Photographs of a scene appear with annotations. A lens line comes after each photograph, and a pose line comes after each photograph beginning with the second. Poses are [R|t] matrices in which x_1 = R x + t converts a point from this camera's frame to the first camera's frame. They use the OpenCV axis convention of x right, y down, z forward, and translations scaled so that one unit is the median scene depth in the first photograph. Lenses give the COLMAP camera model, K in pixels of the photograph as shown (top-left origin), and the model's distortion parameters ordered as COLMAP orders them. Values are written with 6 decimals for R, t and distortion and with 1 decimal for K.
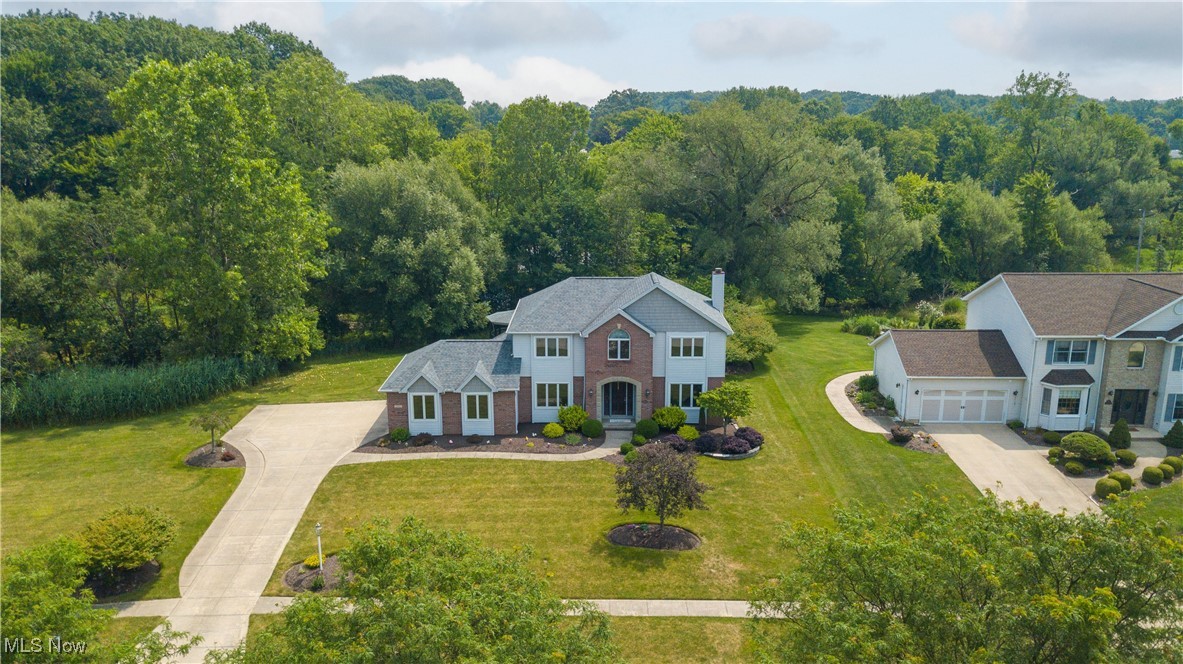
lens RADIAL K [[891.8, 0, 581.2], [0, 891.8, 333.3], [0, 0, 1]] dist [0.045451, -0.031736]
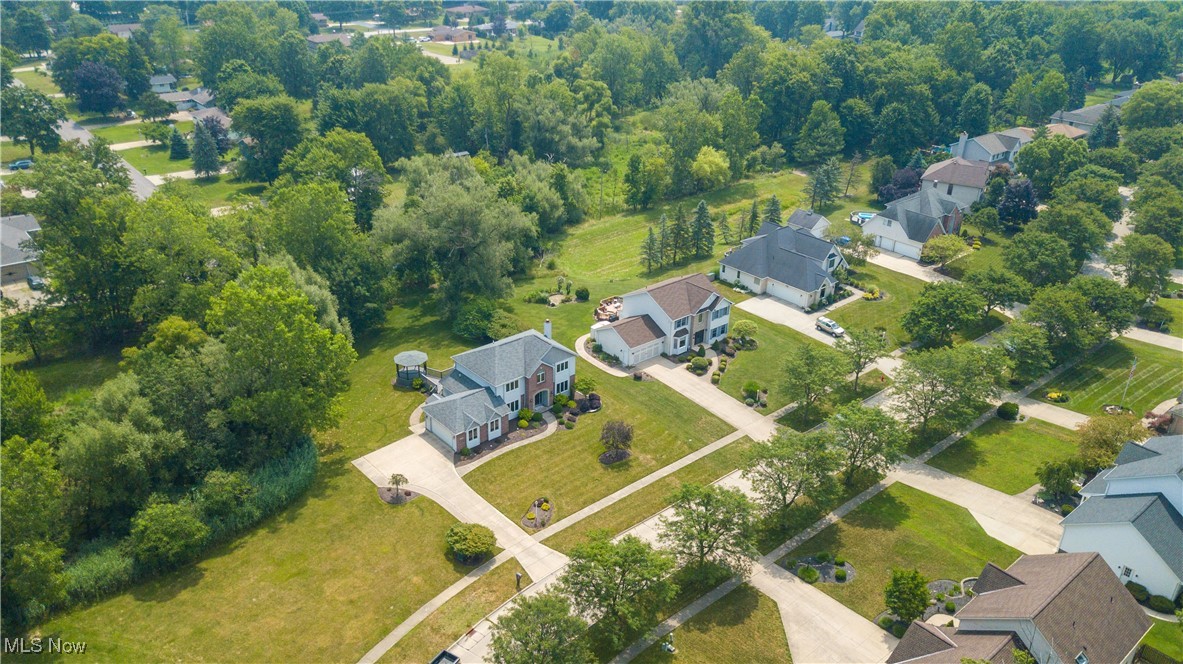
lens RADIAL K [[891.8, 0, 585.3], [0, 891.8, 336.7], [0, 0, 1]] dist [0.045451, -0.031736]
pose [[0.743252, -0.276952, 0.608995, -1.141253], [0.132975, 0.953284, 0.271233, -0.635654], [-0.655663, -0.120613, 0.745358, -0.646985]]
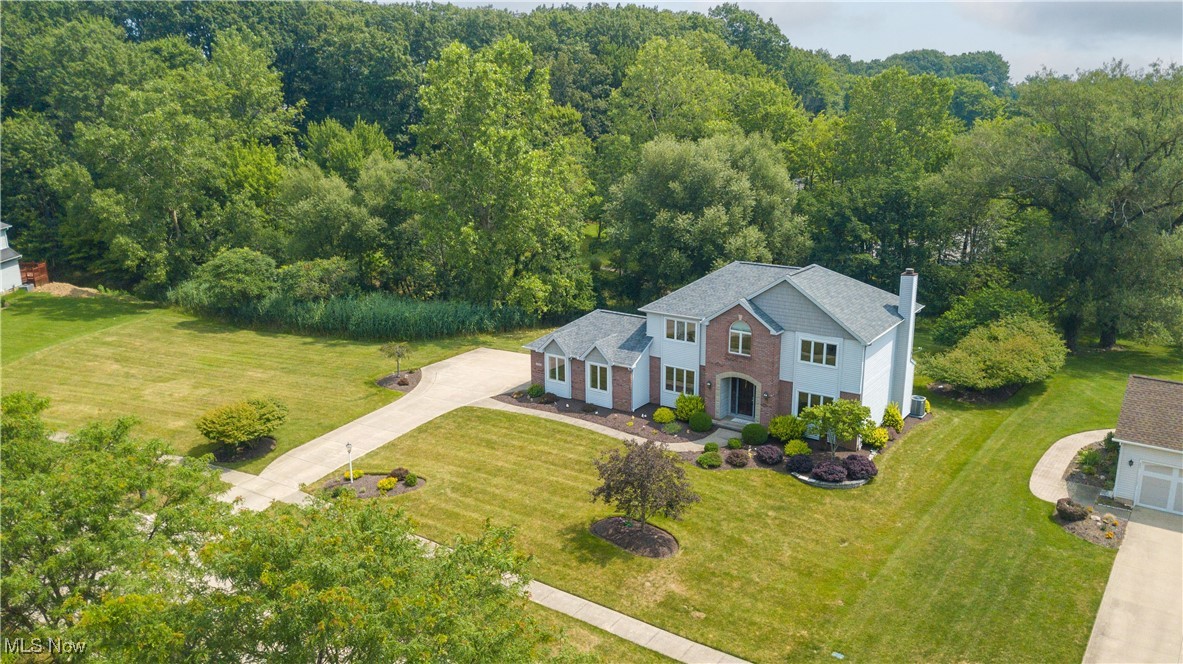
lens RADIAL K [[891.8, 0, 588.2], [0, 891.8, 332.4], [0, 0, 1]] dist [0.045451, -0.031736]
pose [[0.829026, 0.143435, -0.540502, 0.405358], [-0.131800, 0.989434, 0.060413, -0.027556], [0.543456, 0.021154, 0.839171, 0.138535]]
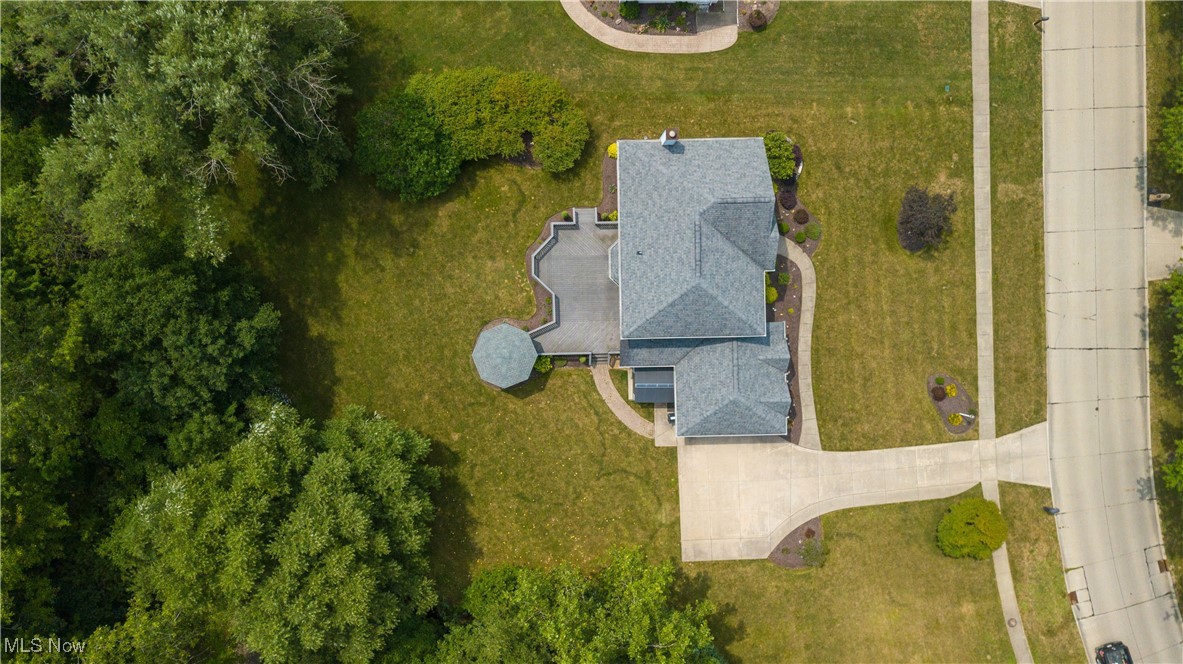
lens RADIAL K [[891.8, 0, 590.4], [0, 891.8, 333.0], [0, 0, 1]] dist [0.045451, -0.031736]
pose [[-0.041861, -0.999117, -0.003681, -0.069670], [0.182387, -0.011264, 0.983162, -1.165530], [-0.982335, 0.040485, 0.182698, 1.006678]]
